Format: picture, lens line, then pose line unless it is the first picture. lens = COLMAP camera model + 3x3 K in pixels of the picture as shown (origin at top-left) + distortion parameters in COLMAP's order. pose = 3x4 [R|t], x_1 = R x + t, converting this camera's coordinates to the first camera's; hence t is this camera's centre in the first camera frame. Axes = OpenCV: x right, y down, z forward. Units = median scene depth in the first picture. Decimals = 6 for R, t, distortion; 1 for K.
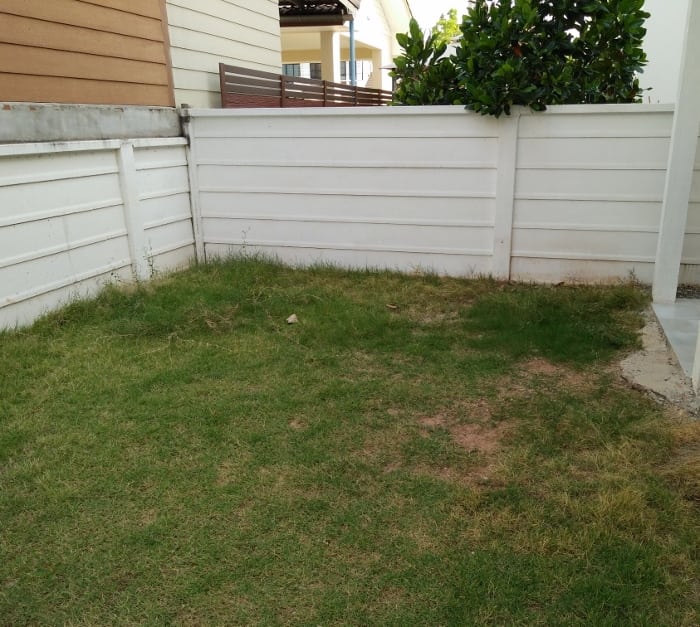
lens RADIAL K [[636.4, 0, 372.5], [0, 636.4, 321.9], [0, 0, 1]] dist [0.023901, 0.000975]
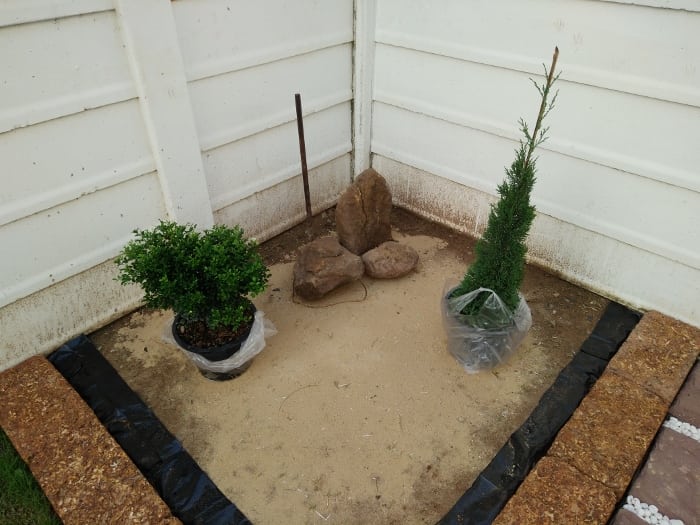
lens RADIAL K [[529.2, 0, 339.2], [0, 529.2, 265.3], [0, 0, 1]] dist [0.031533, -0.031058]
pose [[0.888447, 0.267279, -0.373126, -0.120767], [-0.138418, 0.931128, 0.337403, -0.190356], [0.437609, -0.248118, 0.864255, 0.665524]]
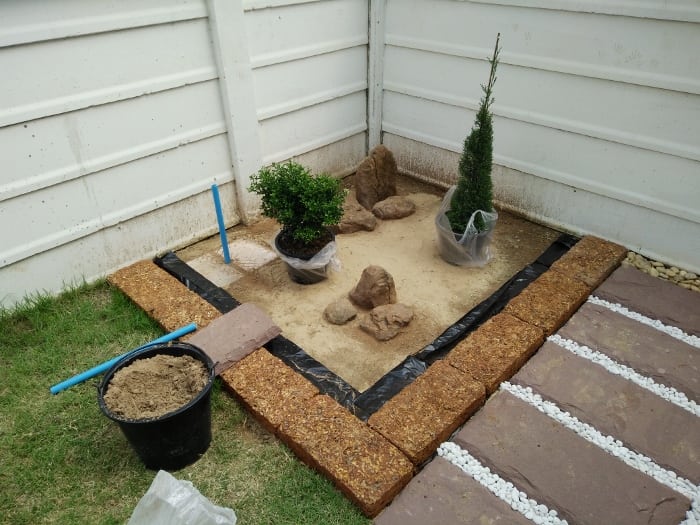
lens RADIAL K [[529.2, 0, 339.2], [0, 529.2, 264.5], [0, 0, 1]] dist [0.031533, -0.031058]
pose [[0.876893, 0.255141, -0.407385, -0.061980], [-0.133096, 0.943247, 0.304255, -0.164744], [0.461892, -0.212578, 0.861084, 0.547618]]
